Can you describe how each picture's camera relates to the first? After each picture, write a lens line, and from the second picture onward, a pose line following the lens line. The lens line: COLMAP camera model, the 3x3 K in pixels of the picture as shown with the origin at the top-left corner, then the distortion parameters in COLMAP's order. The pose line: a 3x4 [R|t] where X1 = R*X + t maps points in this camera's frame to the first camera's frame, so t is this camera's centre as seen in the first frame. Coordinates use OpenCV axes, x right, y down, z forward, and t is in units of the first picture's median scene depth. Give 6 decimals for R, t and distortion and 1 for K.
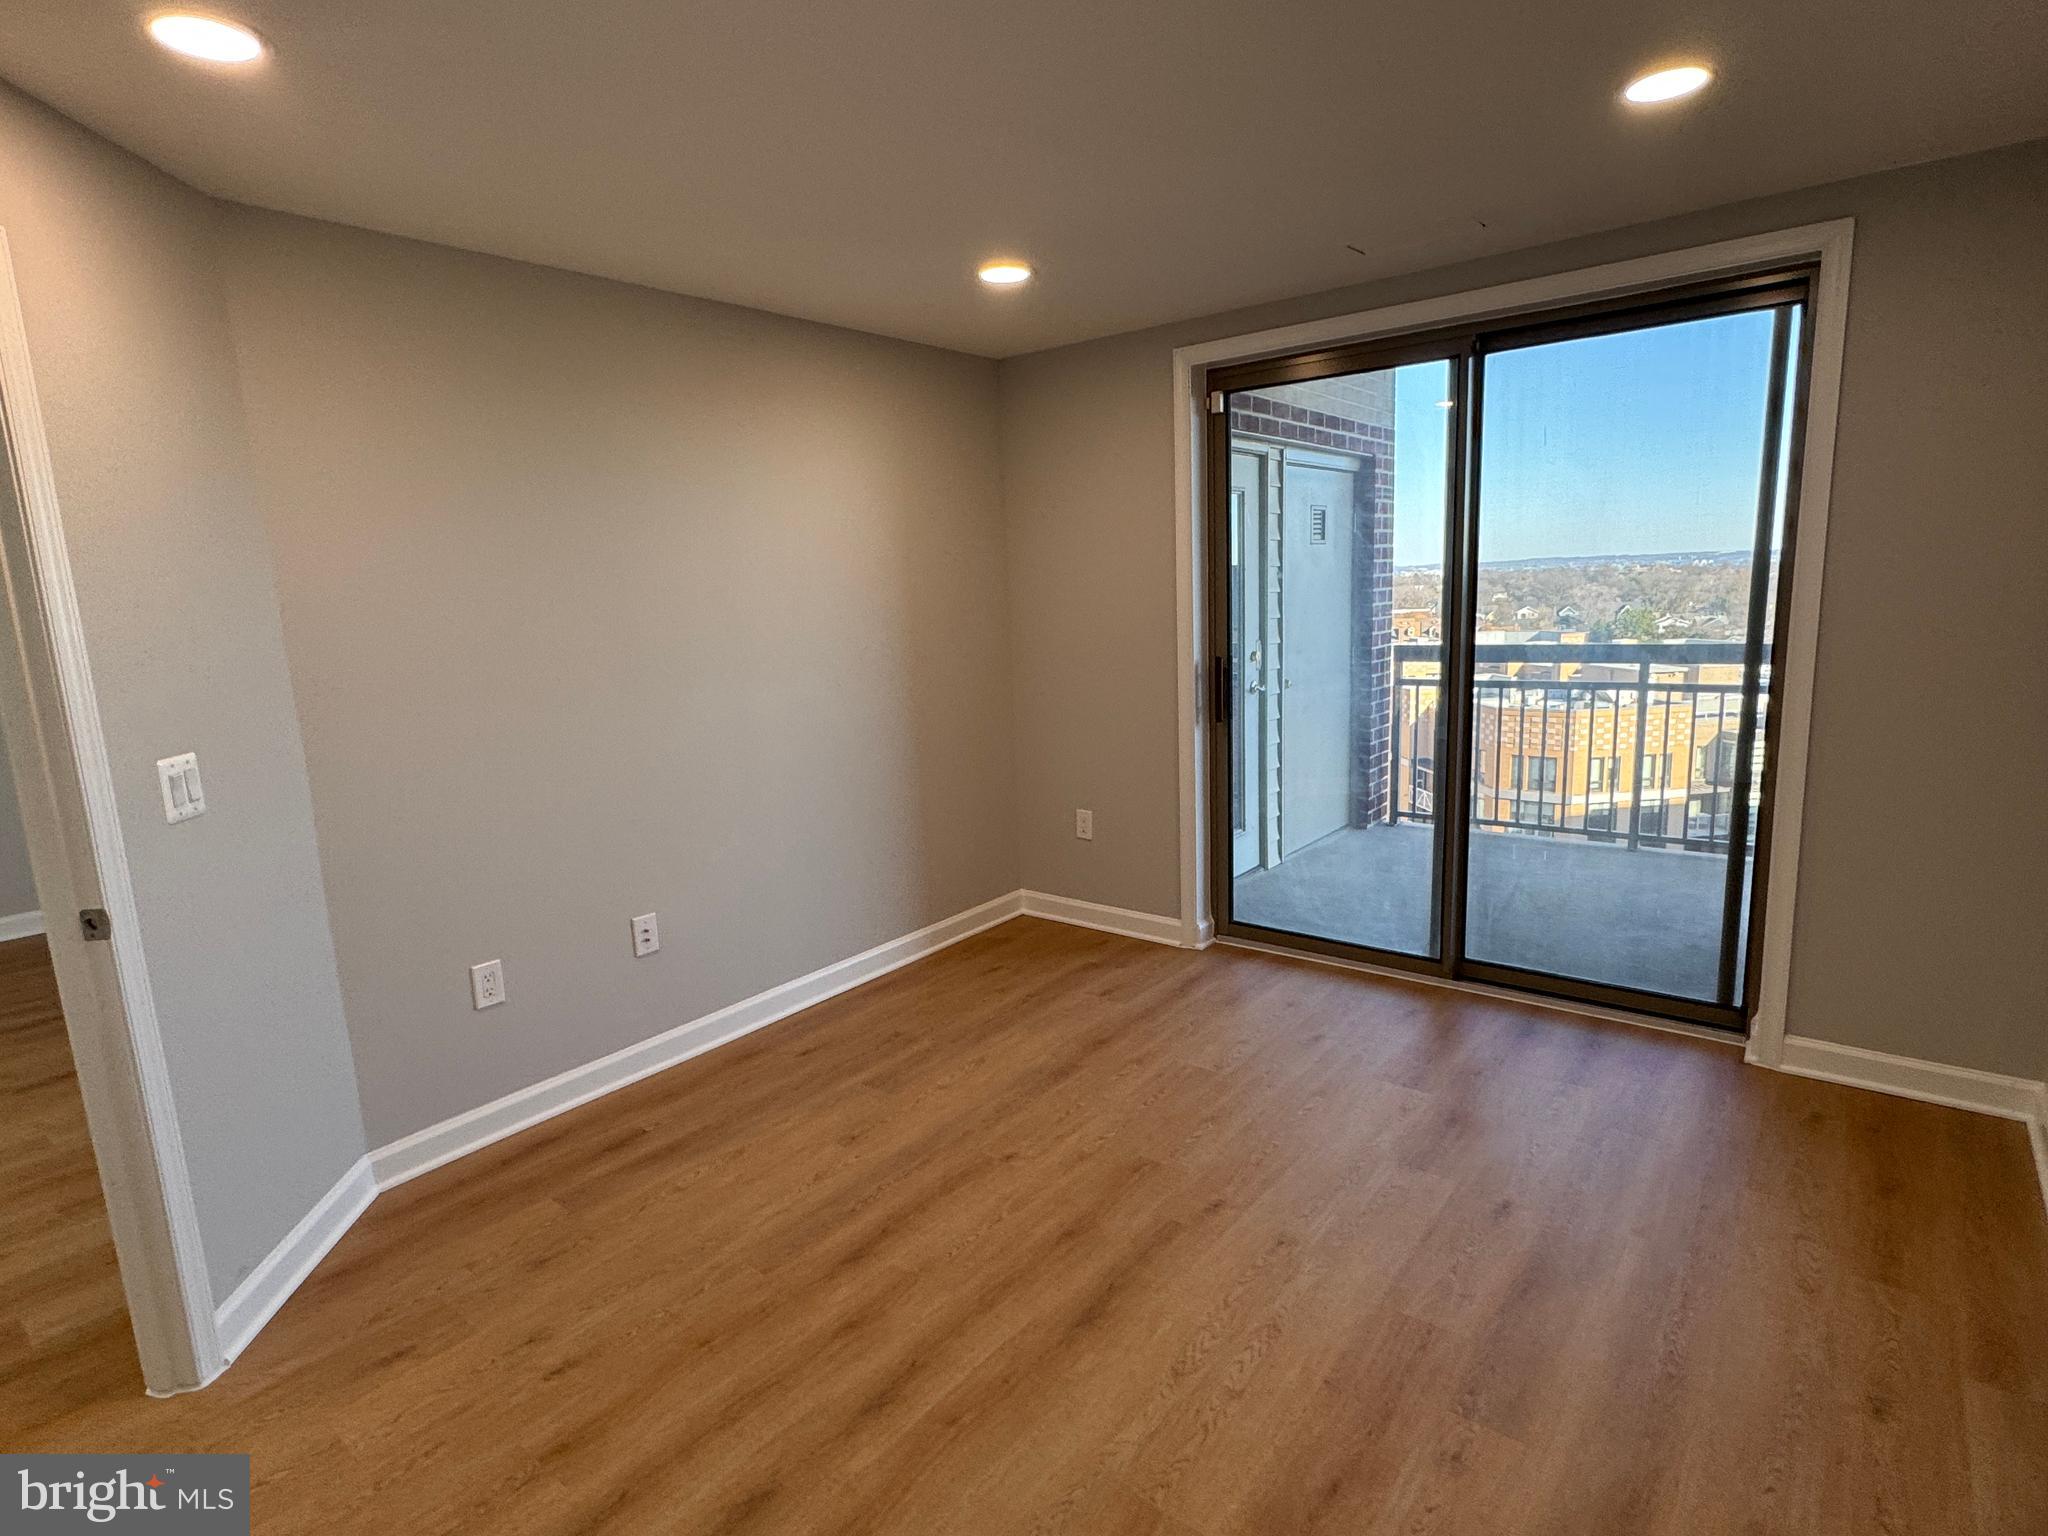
lens RADIAL K [[1057.6, 0, 1018.6], [0, 1057.6, 758.3], [0, 0, 1]] dist [-0.004047, 0.001143]
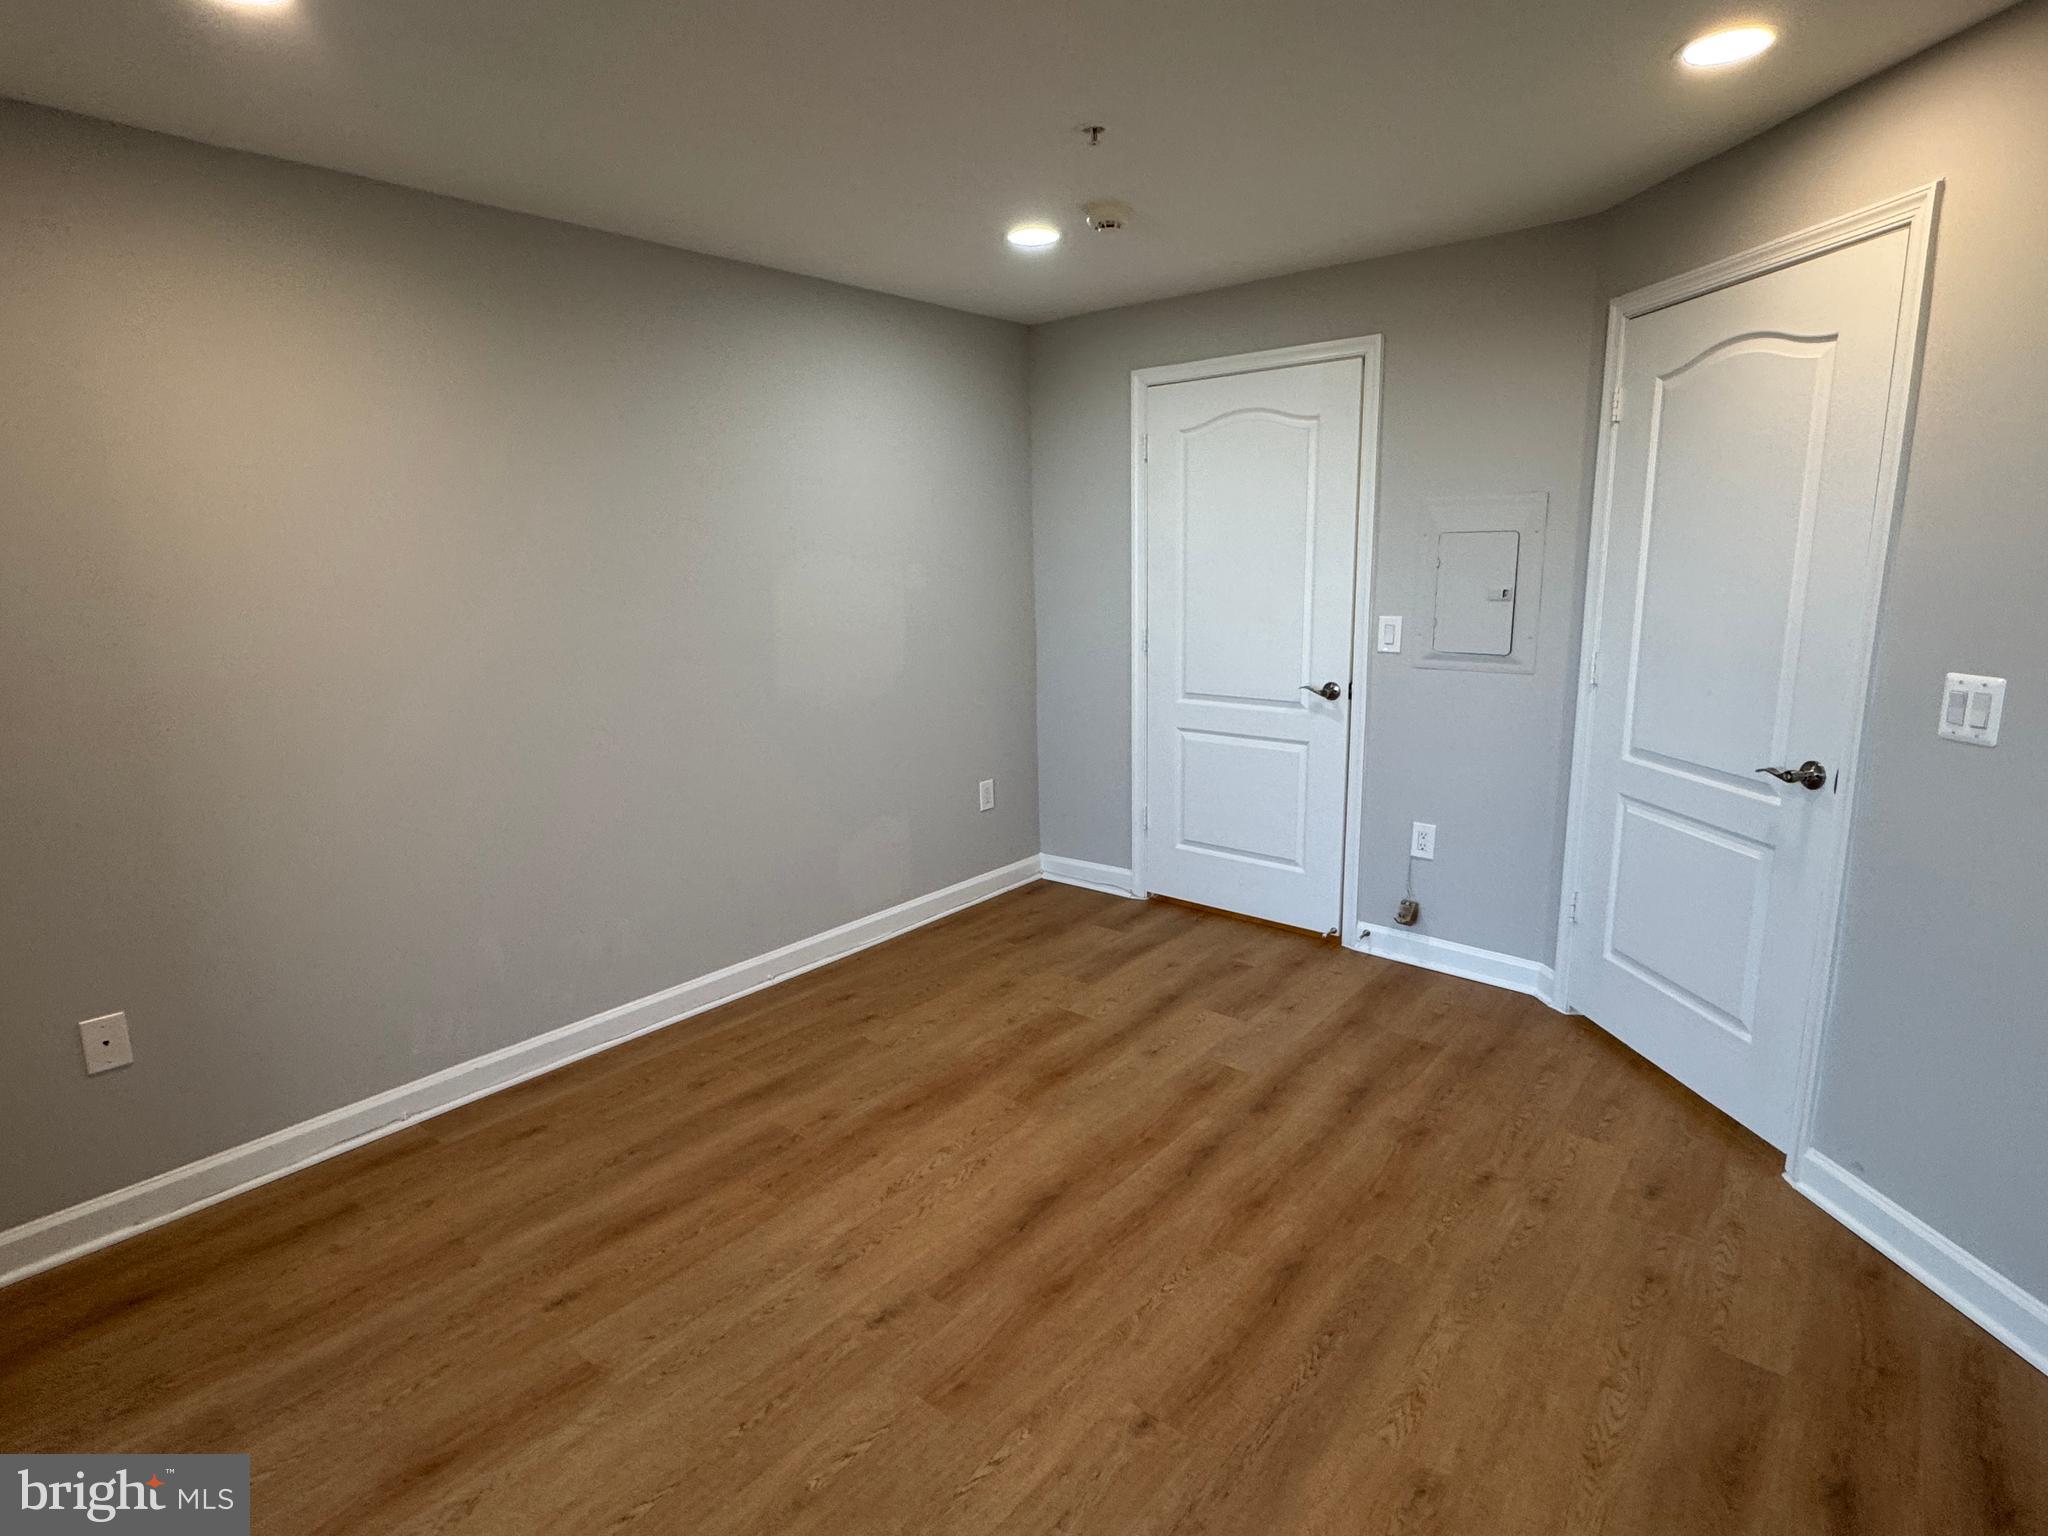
lens RADIAL K [[1057.6, 0, 1023.5], [0, 1057.6, 763.1], [0, 0, 1]] dist [-0.004047, 0.001143]
pose [[-0.997753, 0.059052, 0.031645, 0.020440], [0.066468, 0.931700, 0.357094, -0.243950], [-0.008396, 0.358395, -0.933532, 1.449737]]
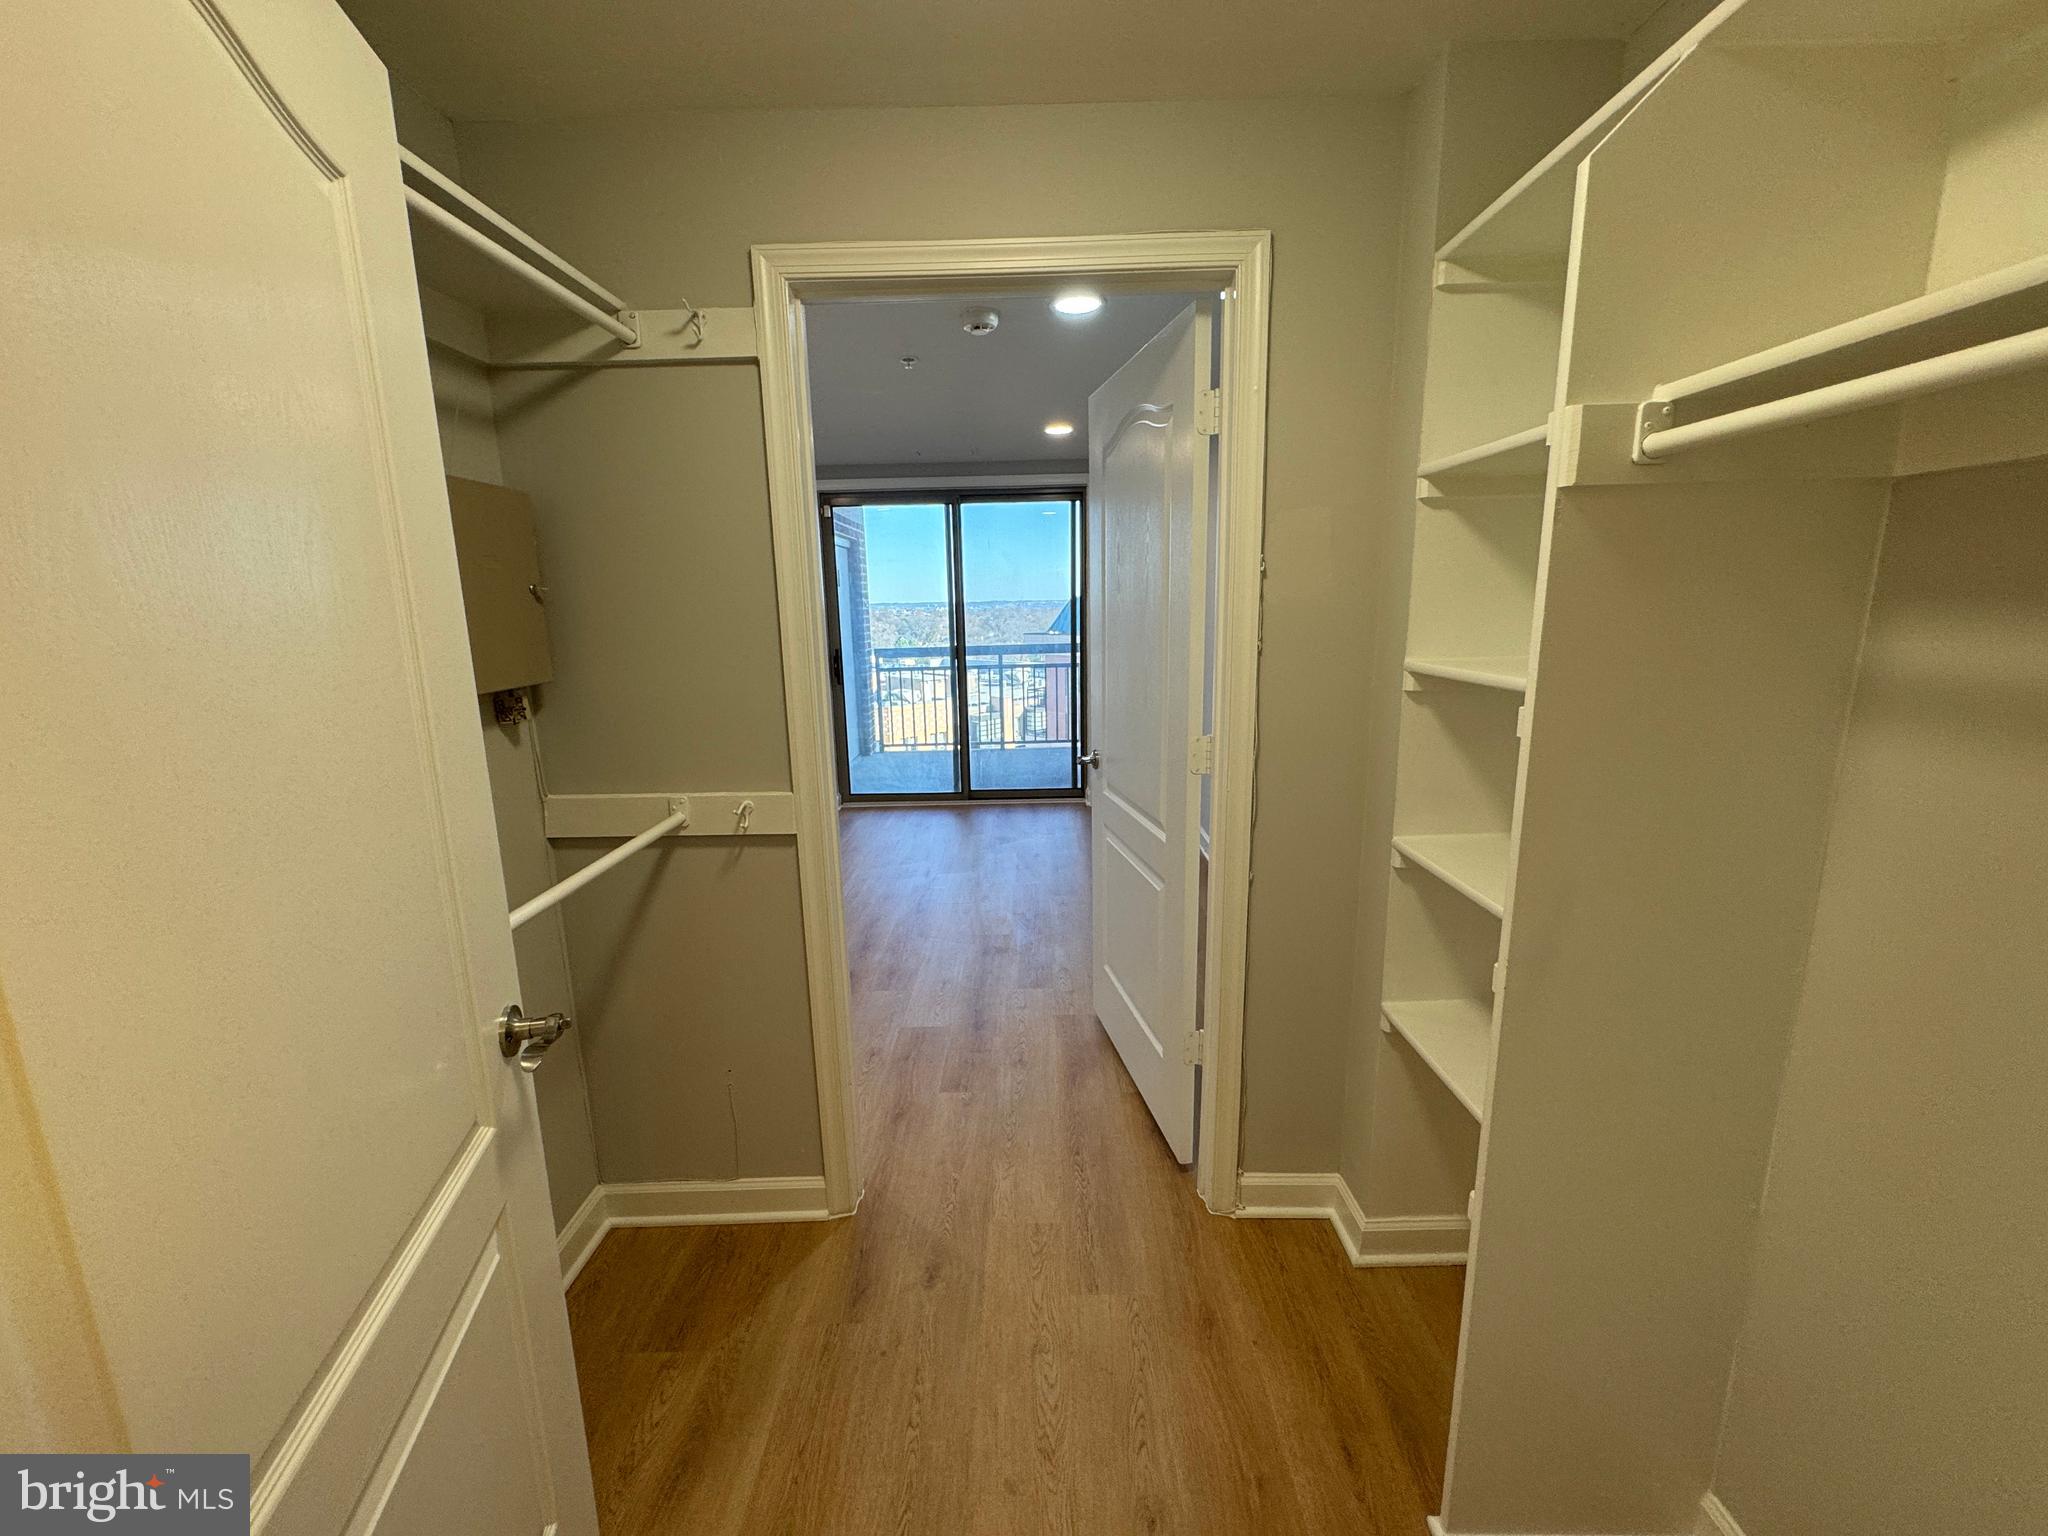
lens RADIAL K [[823.6, 0, 1031.4], [0, 823.6, 754.9], [0, 0, 1]] dist [-0.000959, -0.000005]
pose [[0.781890, -0.092391, 0.616532, -0.650322], [0.094245, 0.995109, 0.029600, 0.111757], [-0.616252, 0.034962, 0.786773, -0.482280]]
